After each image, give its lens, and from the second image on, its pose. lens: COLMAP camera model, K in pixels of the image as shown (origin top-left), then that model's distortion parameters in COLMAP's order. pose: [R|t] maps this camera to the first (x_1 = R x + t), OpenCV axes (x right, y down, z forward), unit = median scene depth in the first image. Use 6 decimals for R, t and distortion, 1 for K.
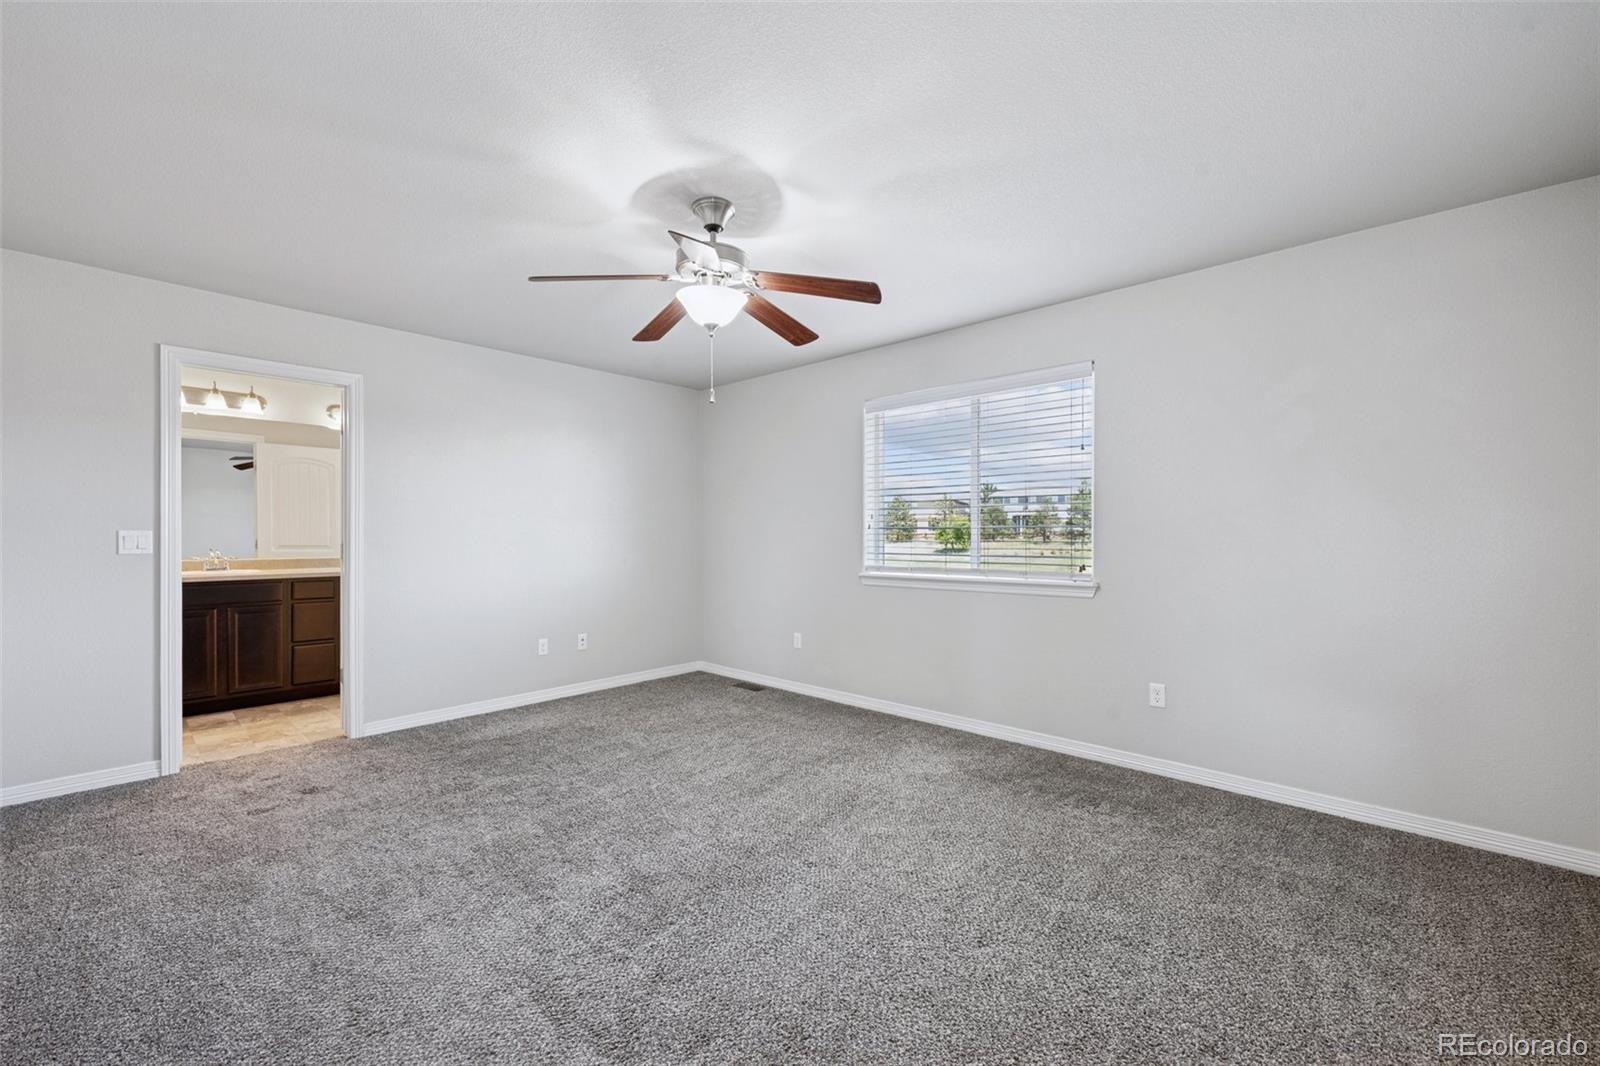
lens RADIAL K [[646.3, 0, 799.7], [0, 646.3, 537.7], [0, 0, 1]] dist [0.000335, -0.000008]
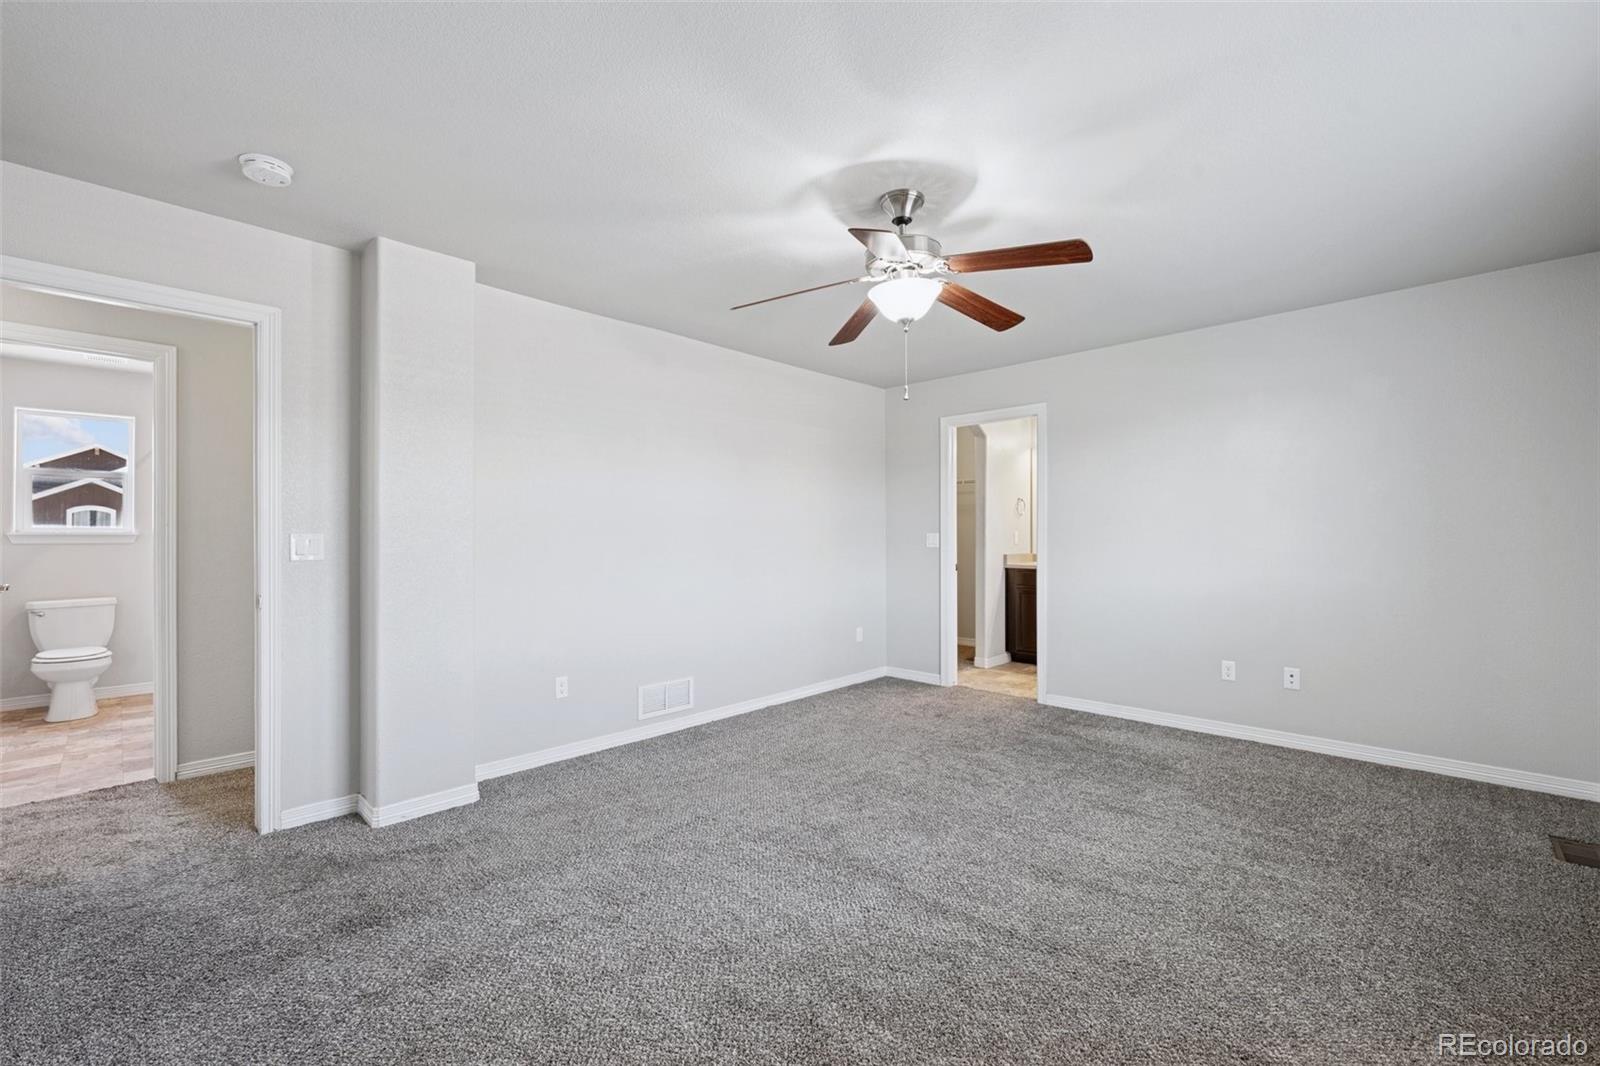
lens RADIAL K [[673.2, 0, 800.0], [0, 673.2, 533.0], [0, 0, 1]] dist [-0.000418, 0.000003]
pose [[-0.028343, -0.004650, -0.999587, 0.721097], [-0.001957, 0.999988, -0.004596, -0.003454], [0.999596, 0.001826, -0.028352, 0.718890]]
